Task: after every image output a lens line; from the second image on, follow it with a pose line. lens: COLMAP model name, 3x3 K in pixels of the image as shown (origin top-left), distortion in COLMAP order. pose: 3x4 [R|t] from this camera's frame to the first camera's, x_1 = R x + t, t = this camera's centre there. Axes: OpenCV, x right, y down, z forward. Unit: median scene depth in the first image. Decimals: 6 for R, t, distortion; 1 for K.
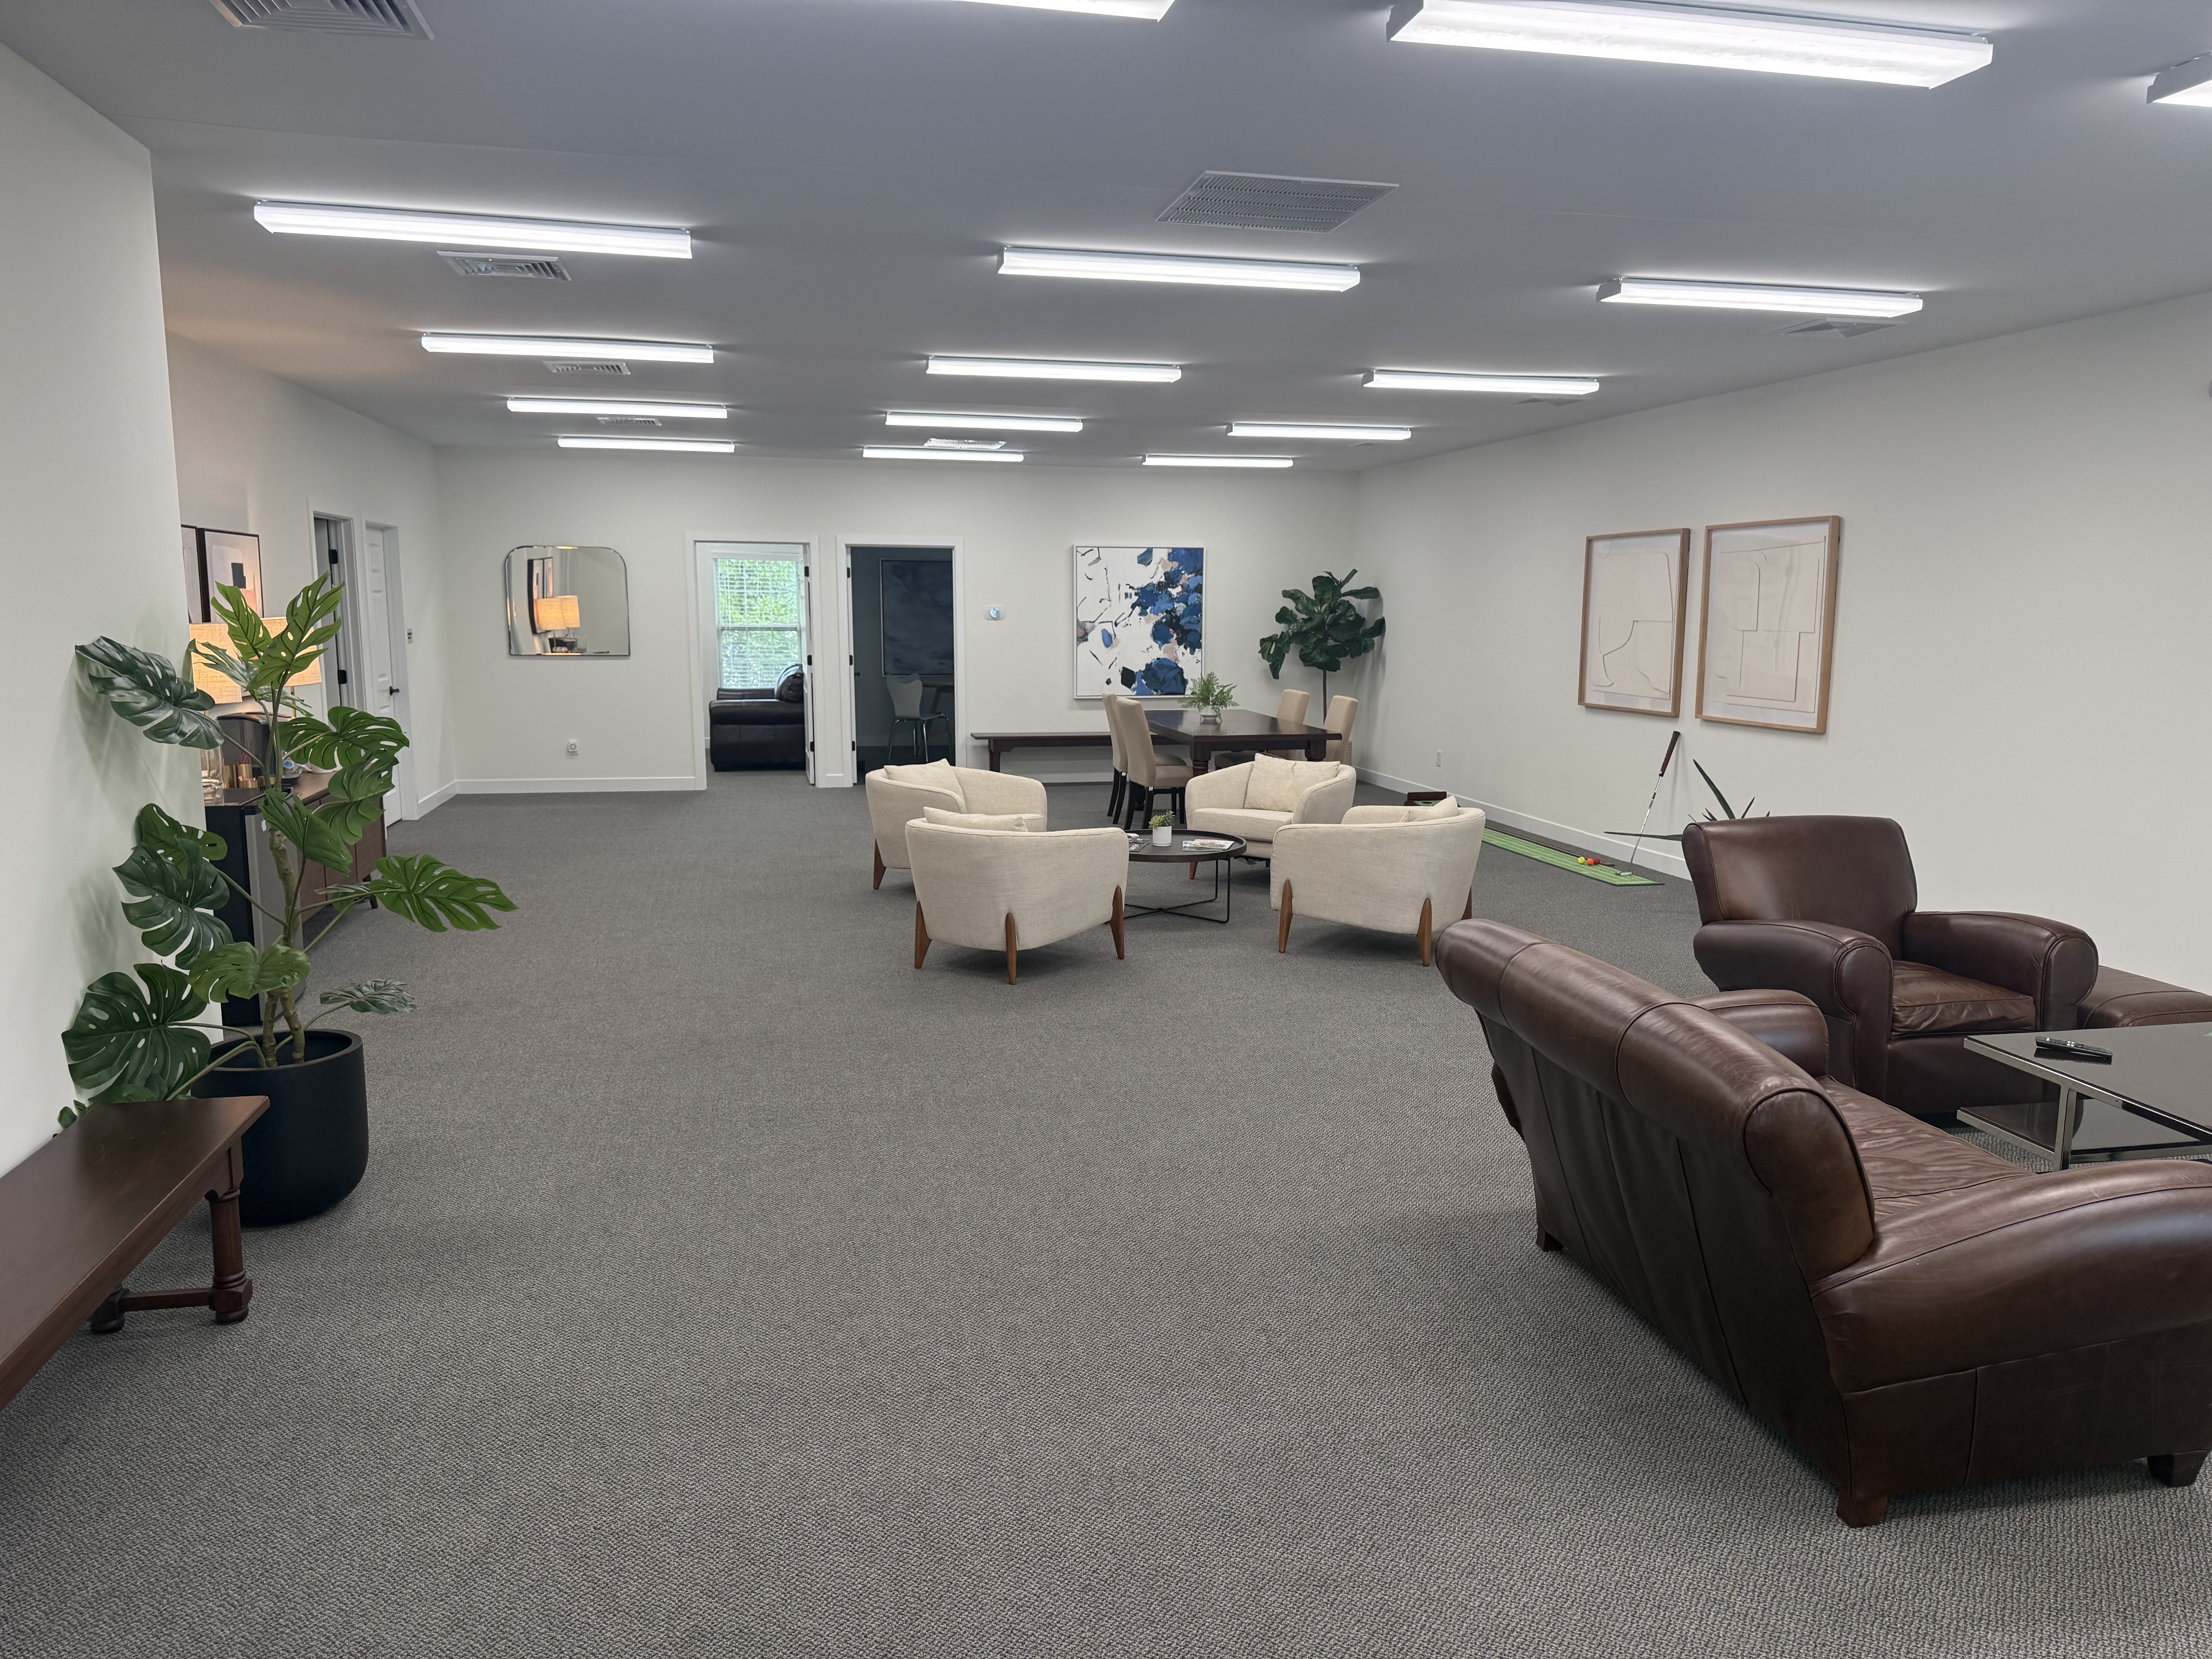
lens RADIAL K [[1541.6, 0, 1152.2], [0, 1541.6, 836.6], [0, 0, 1]] dist [0.051182, -0.016915]
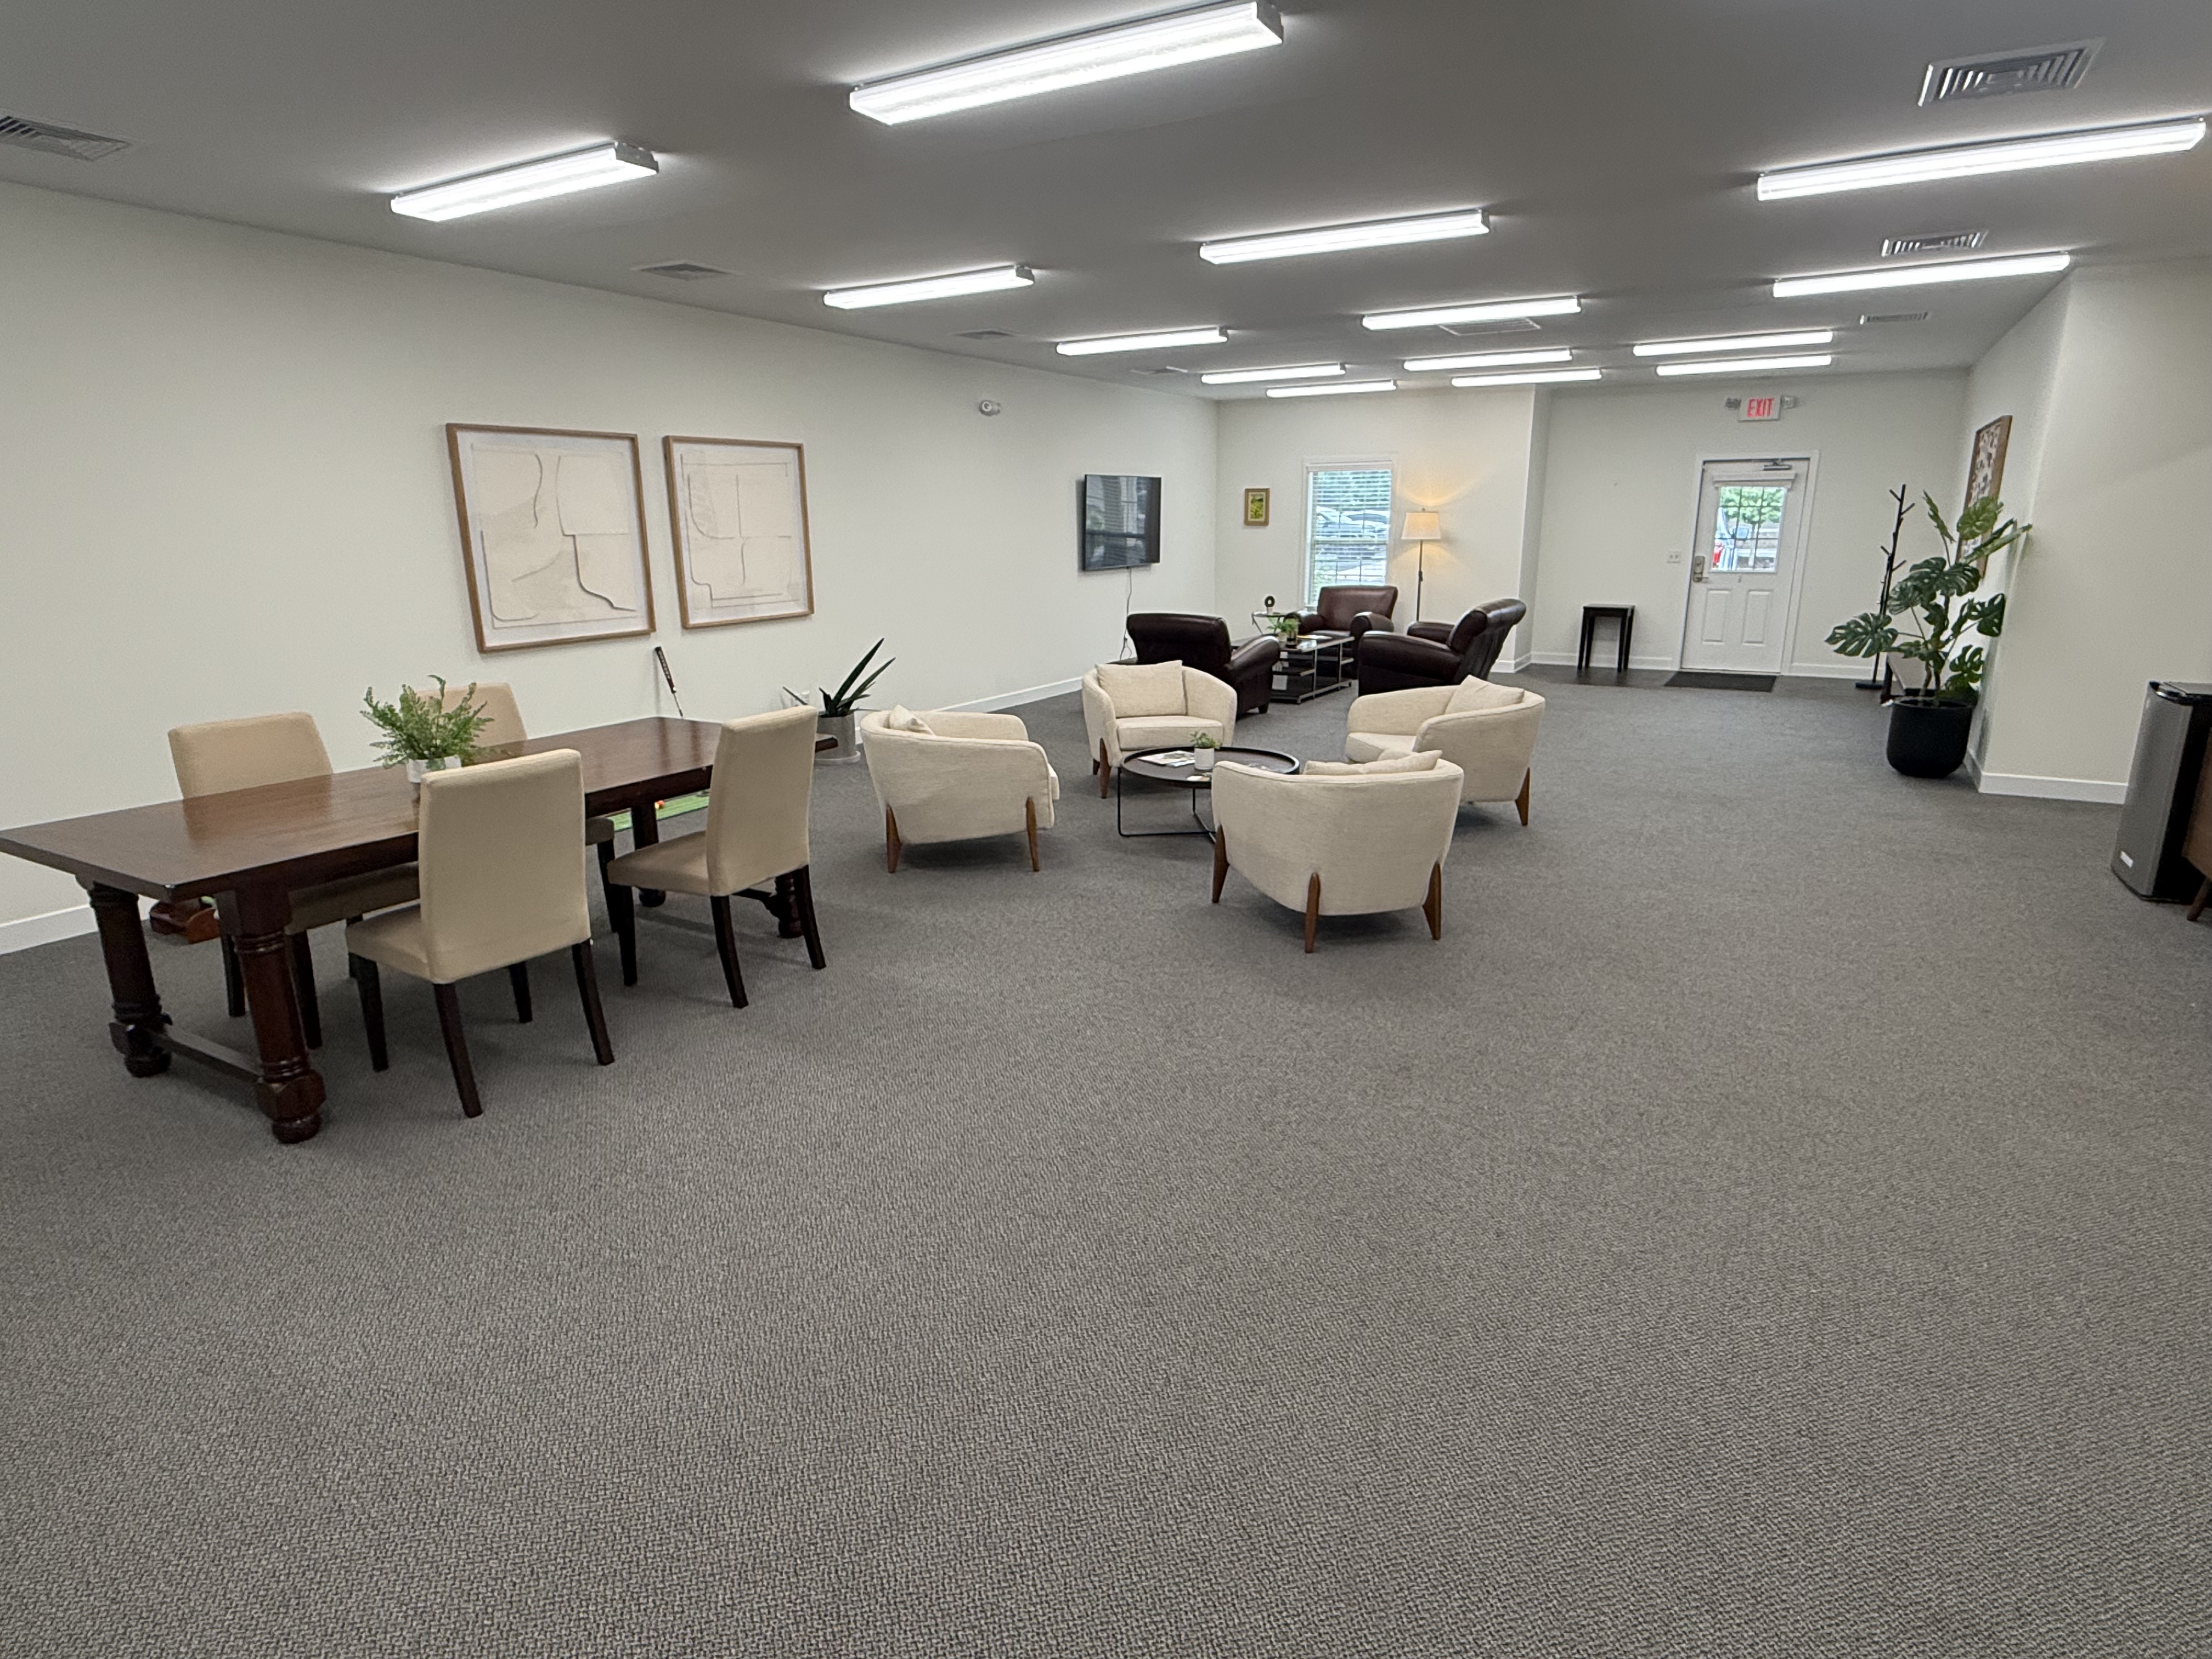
lens RADIAL K [[1213.7, 0, 1103.9], [0, 1213.7, 829.1], [0, 0, 1]] dist [-0.005671, 0.001621]
pose [[-0.725797, -0.175186, 0.665228, -0.273668], [0.105849, 0.927073, 0.359628, -0.142329], [-0.679717, 0.331430, -0.654323, 0.927465]]
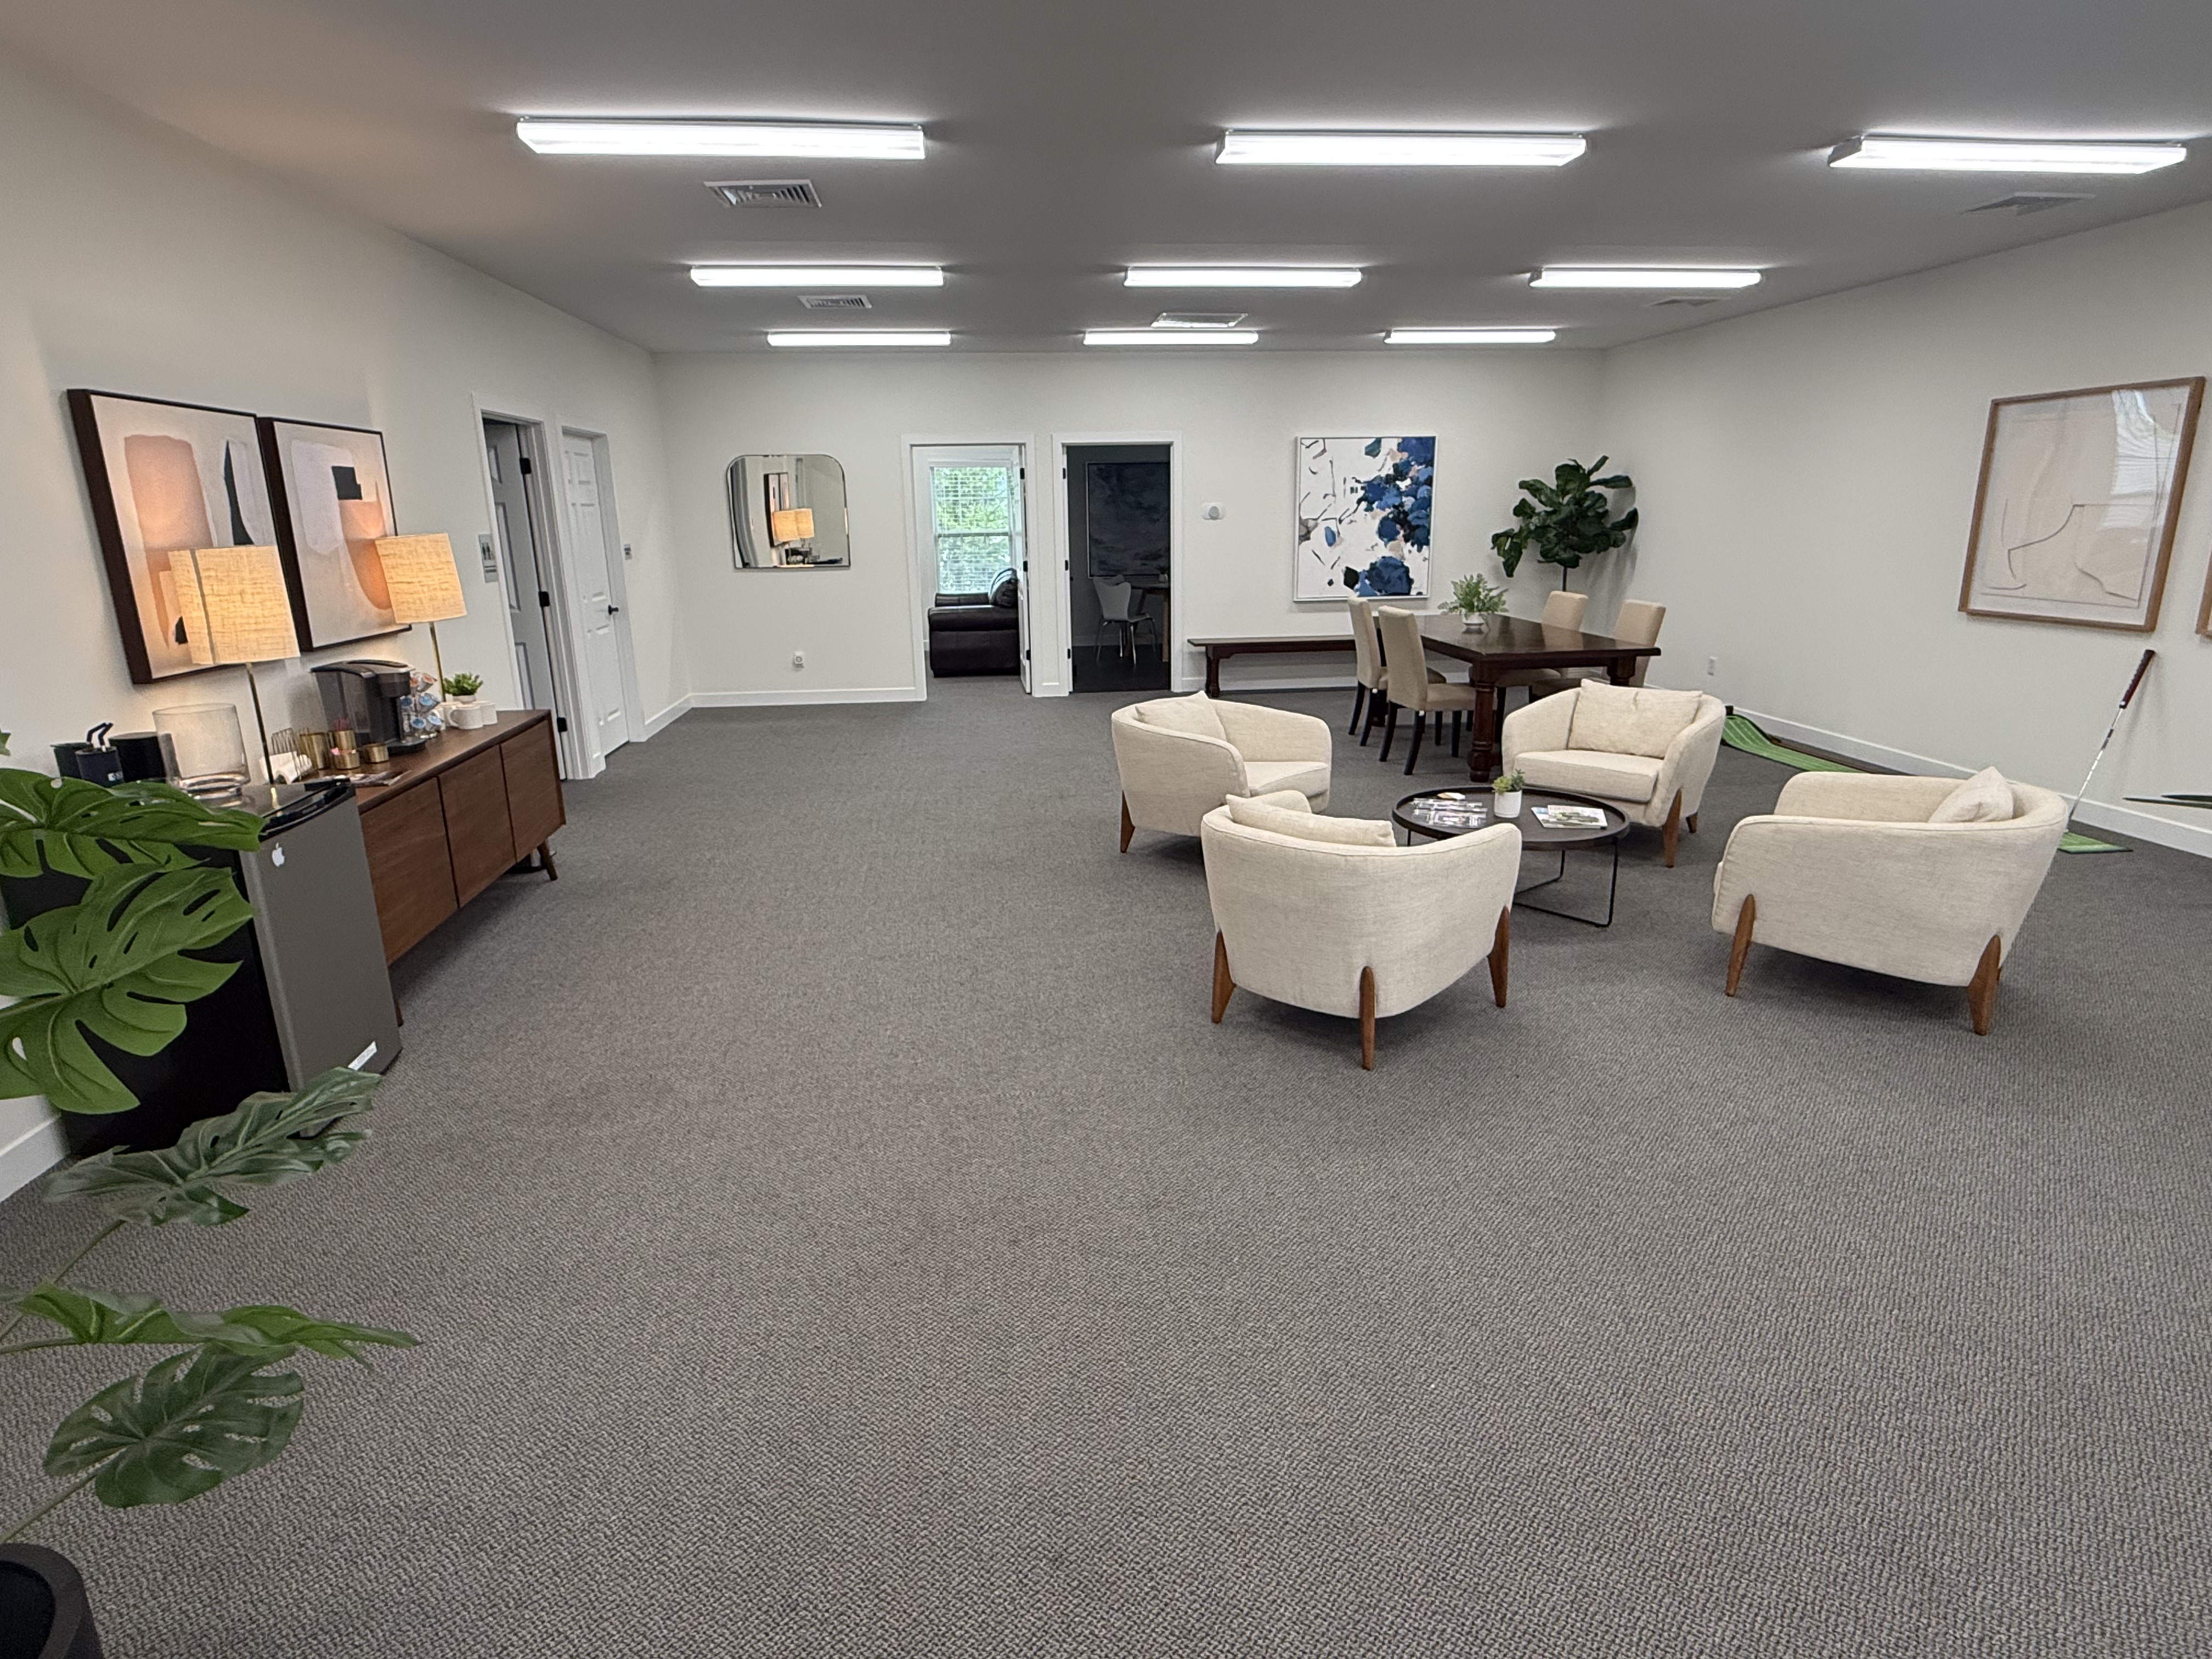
lens RADIAL K [[1213.7, 0, 1105.9], [0, 1213.7, 835.4], [0, 0, 1]] dist [-0.005671, 0.001621]
pose [[0.990693, 0.013218, -0.135472, -0.063573], [0.002227, 0.993567, 0.113228, -0.031038], [0.136097, -0.112475, 0.984290, 0.226699]]
